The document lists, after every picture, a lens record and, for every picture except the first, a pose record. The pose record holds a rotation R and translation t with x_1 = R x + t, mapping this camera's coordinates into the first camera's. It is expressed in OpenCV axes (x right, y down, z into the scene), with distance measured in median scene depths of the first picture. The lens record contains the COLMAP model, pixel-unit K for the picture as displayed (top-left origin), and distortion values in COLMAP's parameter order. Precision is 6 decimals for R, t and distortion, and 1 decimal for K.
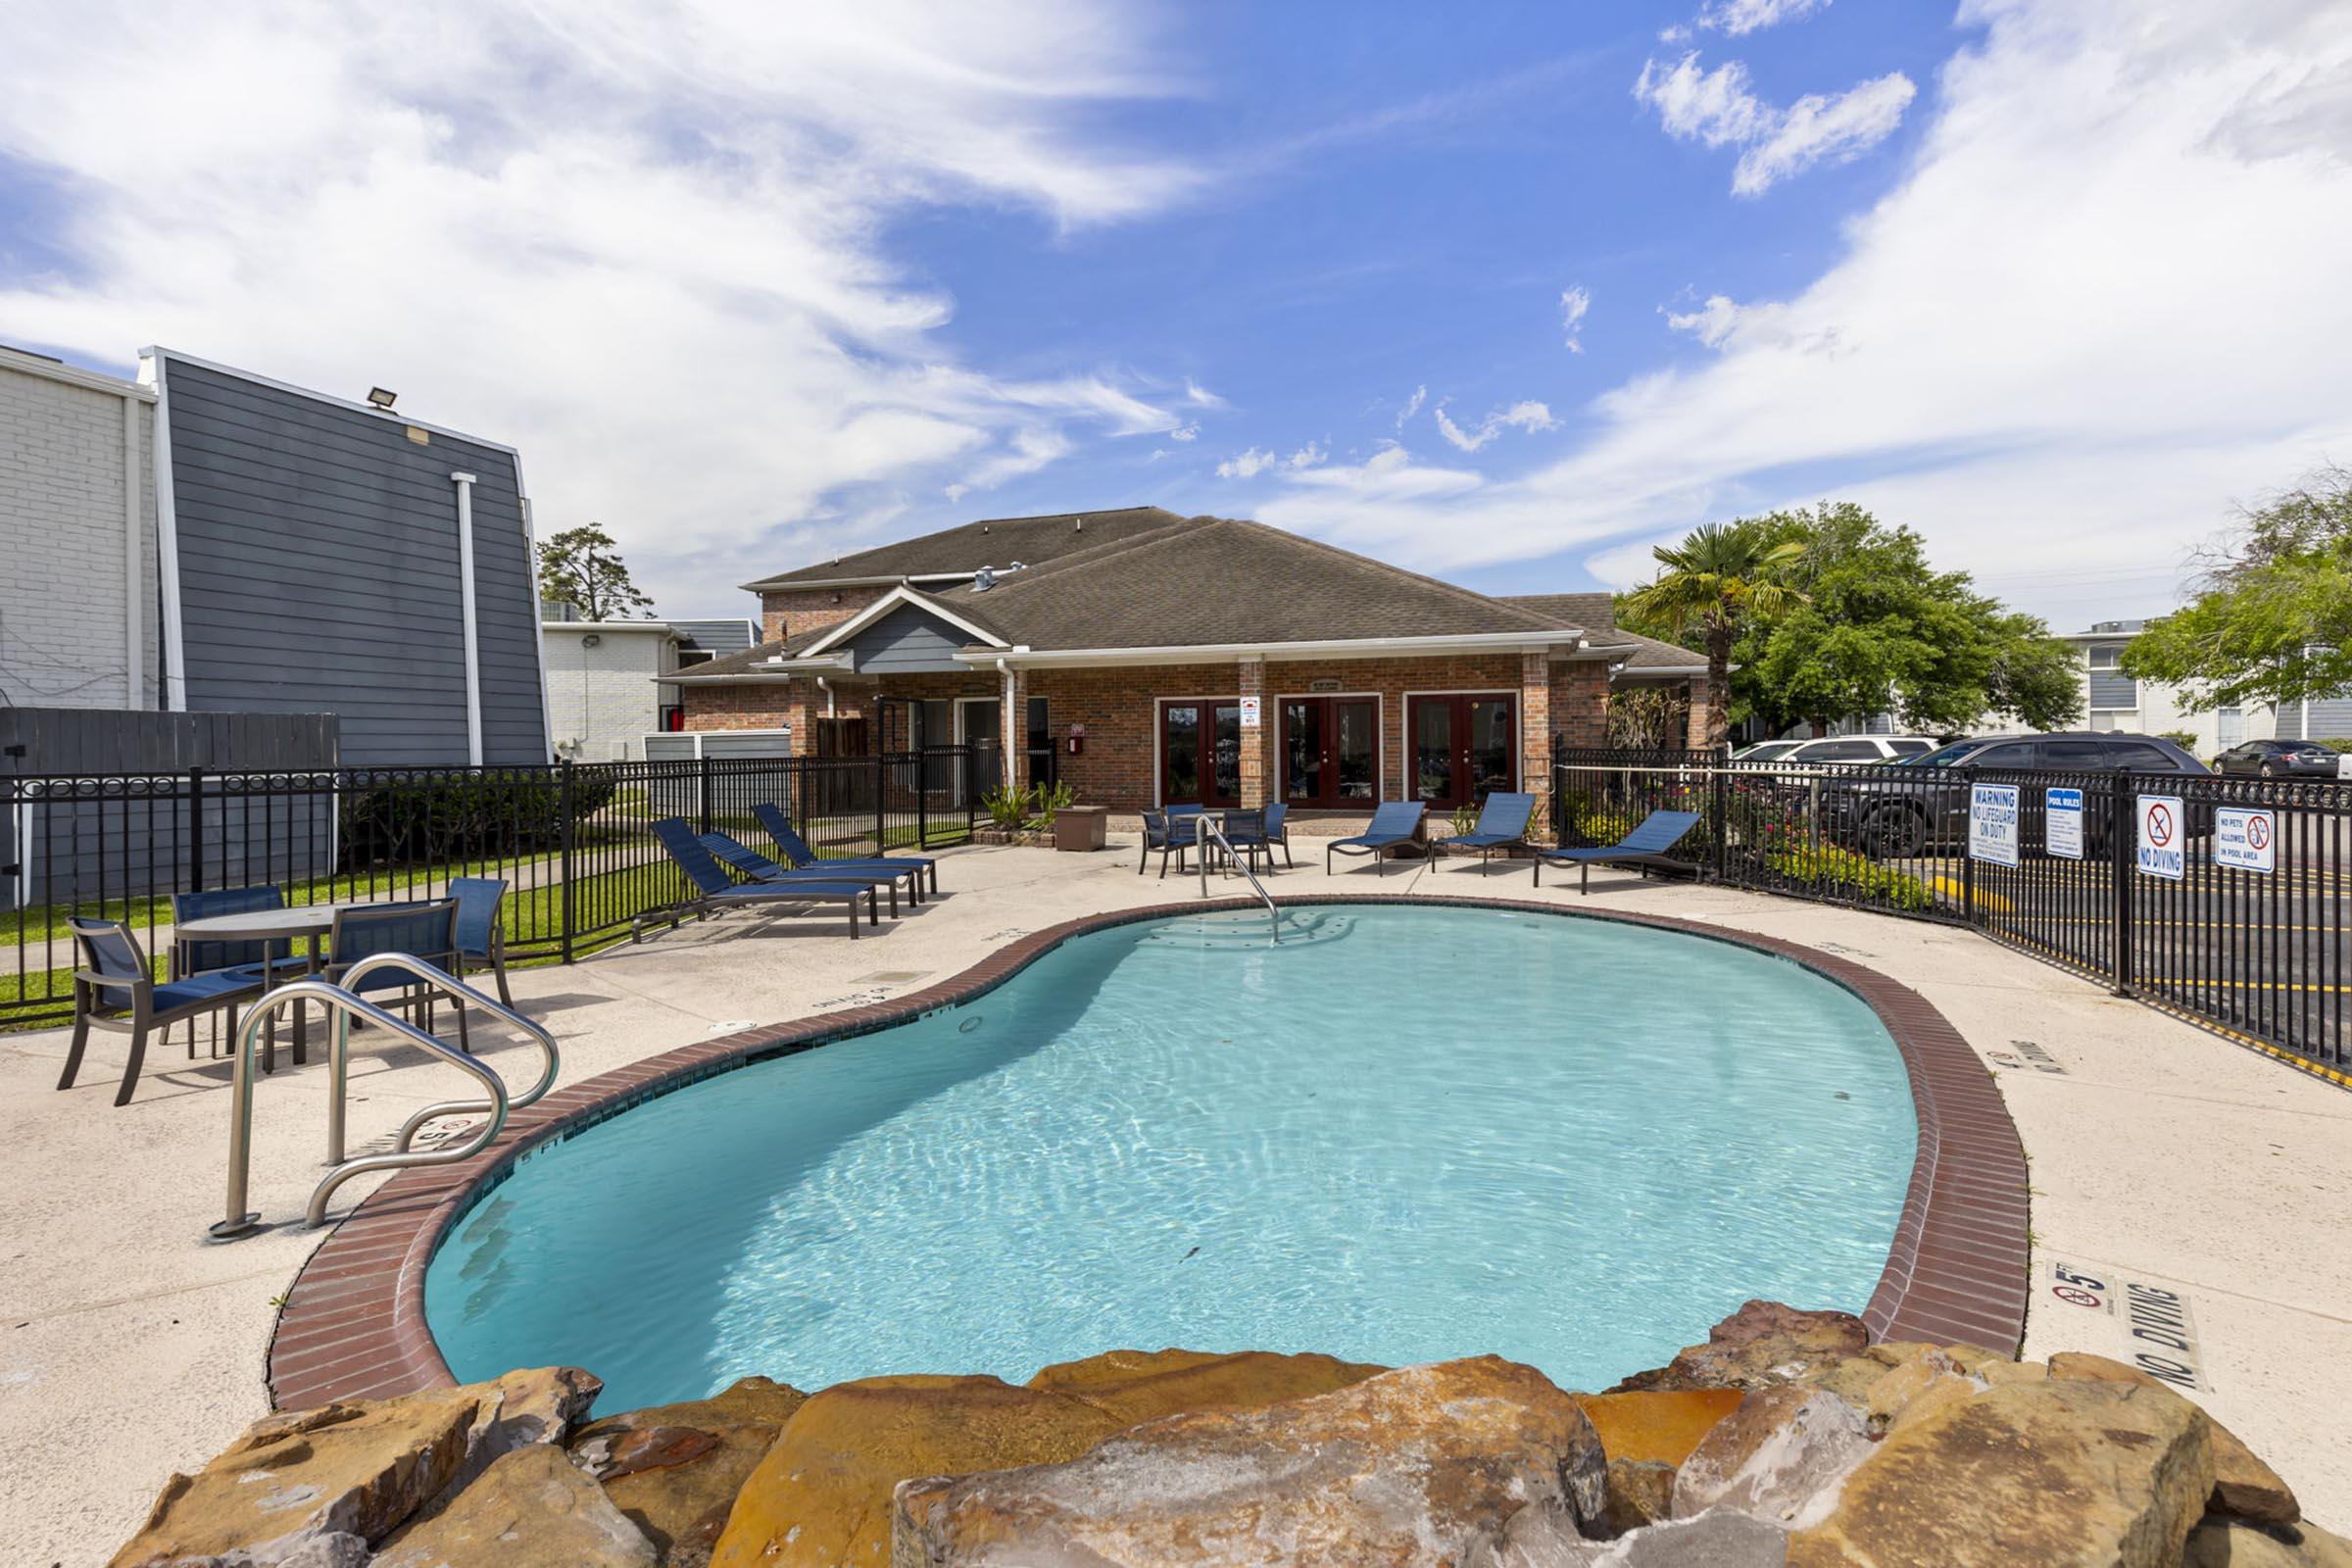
lens RADIAL K [[1069.0, 0, 1187.4], [0, 1069.0, 746.2], [0, 0, 1]] dist [0.027908, 0.000022]
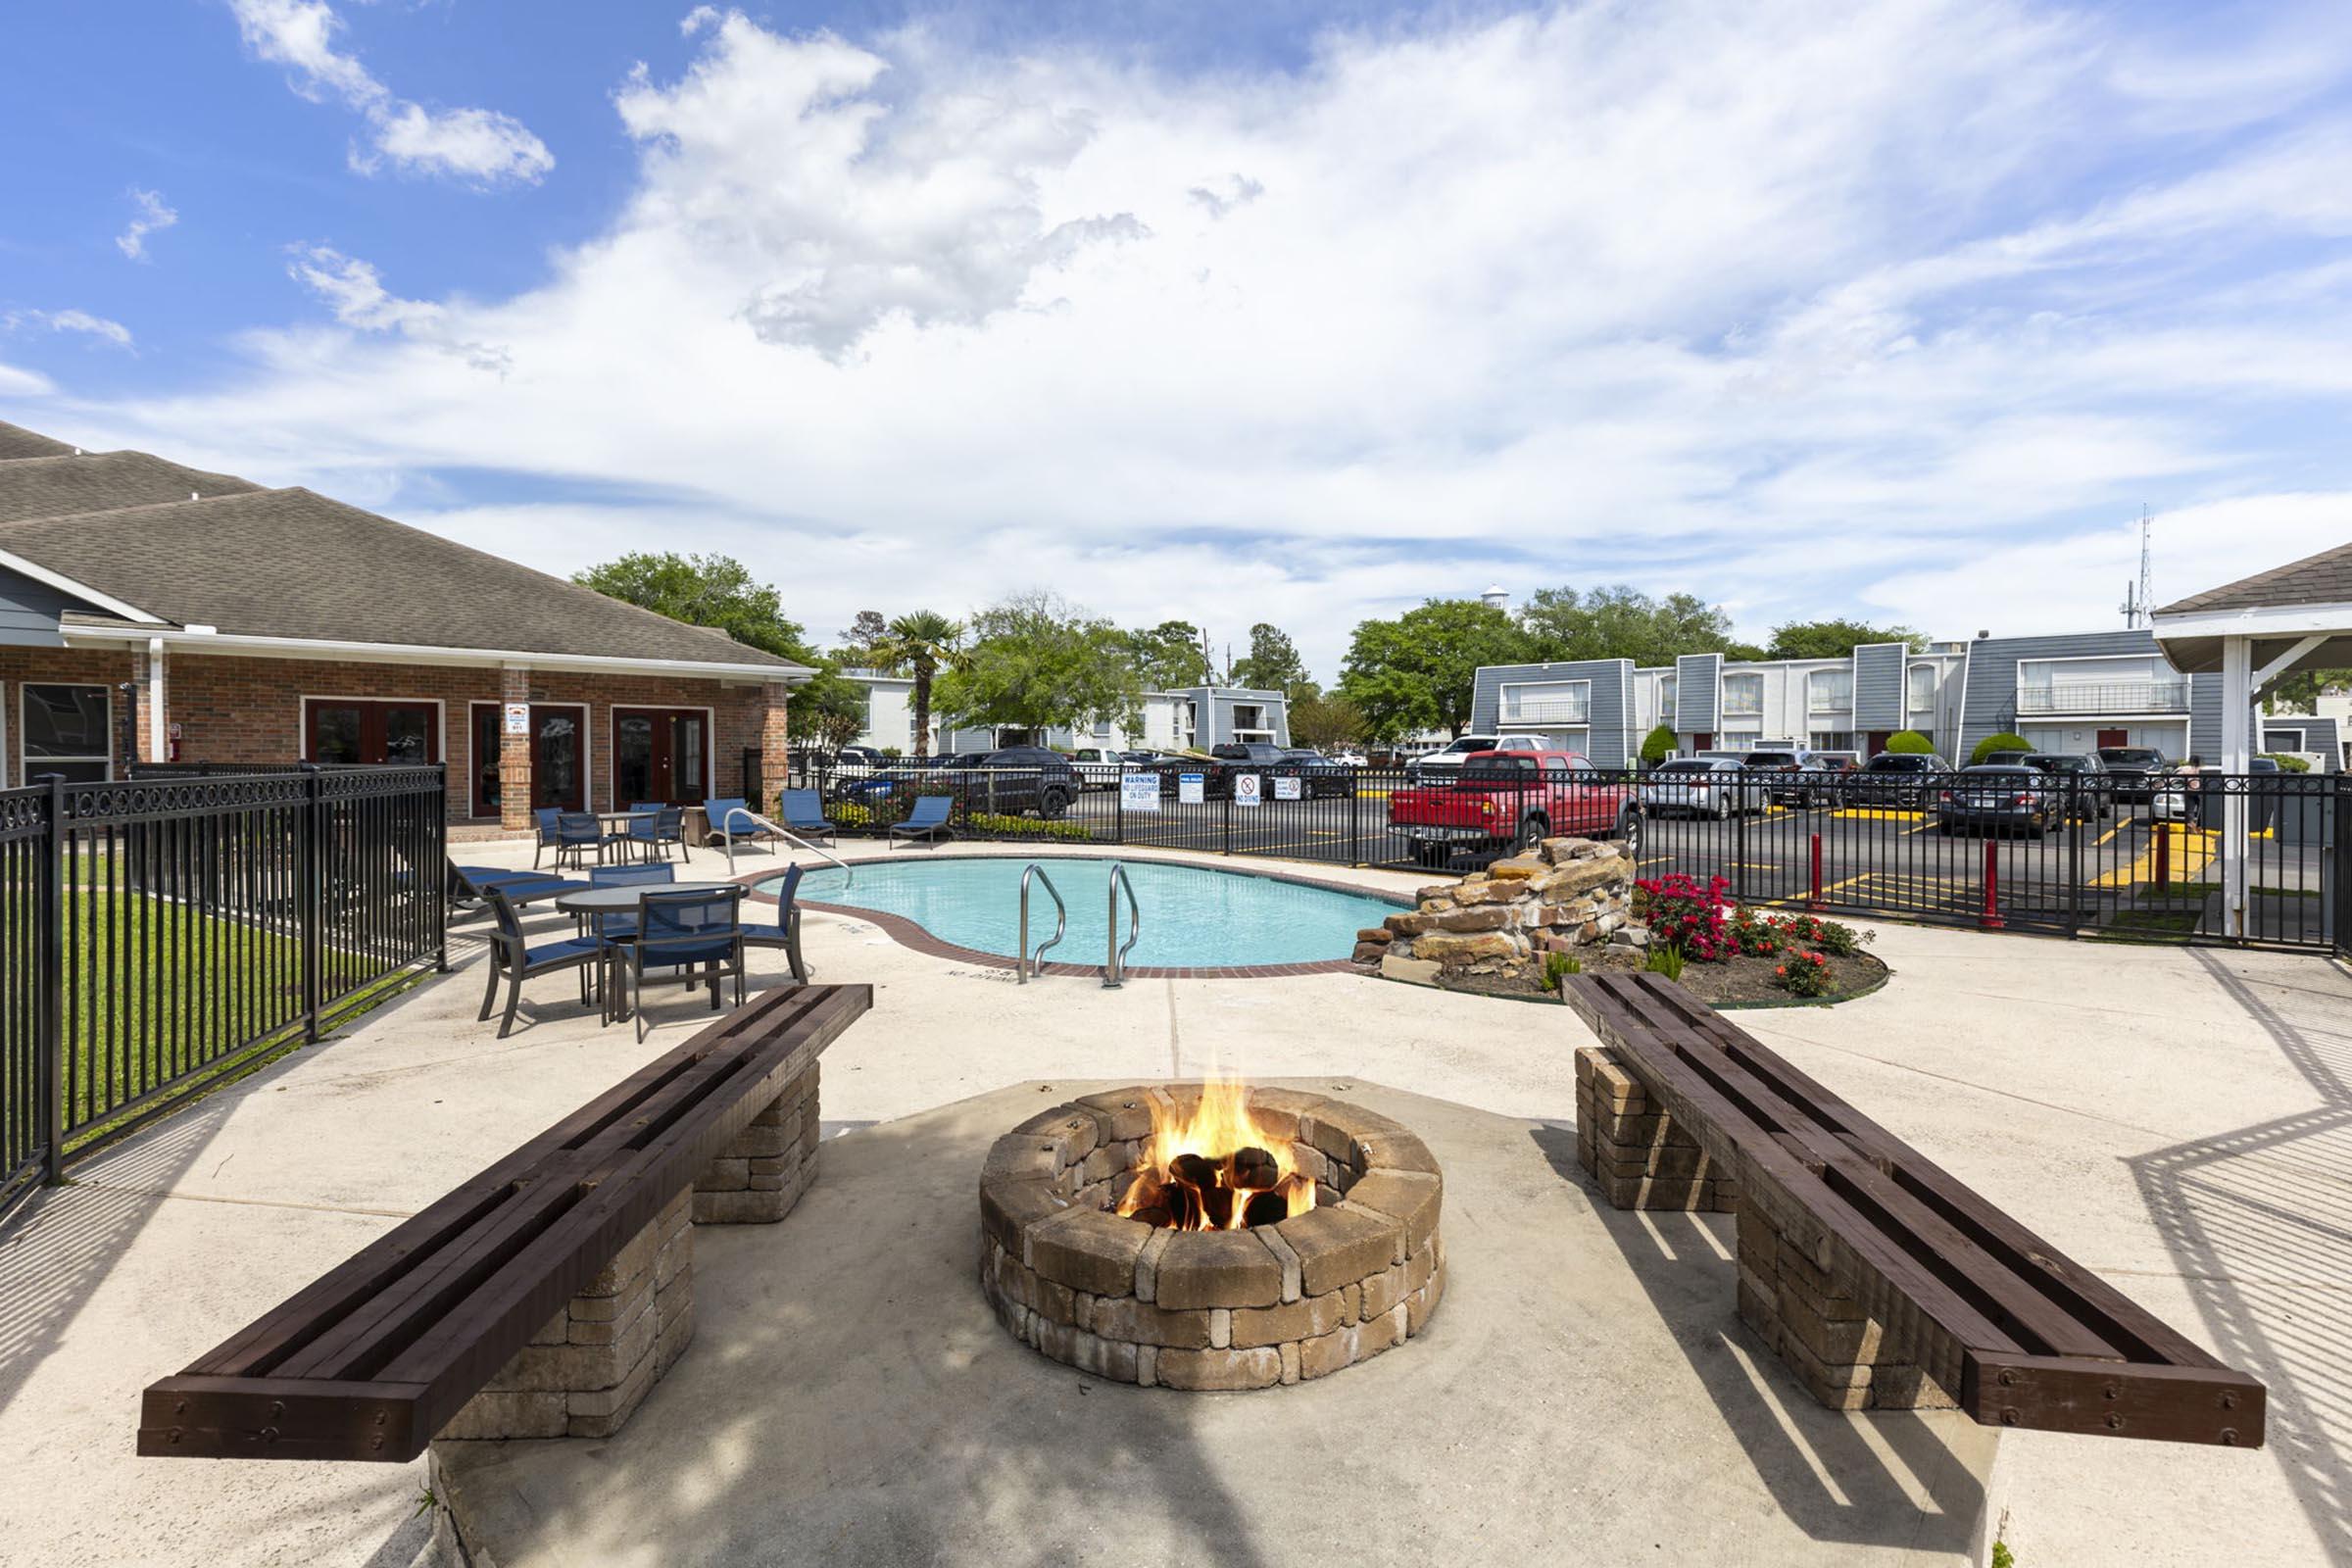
lens RADIAL K [[1065.5, 0, 1172.0], [0, 1065.5, 768.8], [0, 0, 1]] dist [0.002424, 0.000581]
pose [[0.513534, -0.001510, 0.858068, -0.483872], [-0.003545, 0.999986, 0.003881, 0.008697], [-0.858062, -0.005034, 0.513522, -0.044258]]
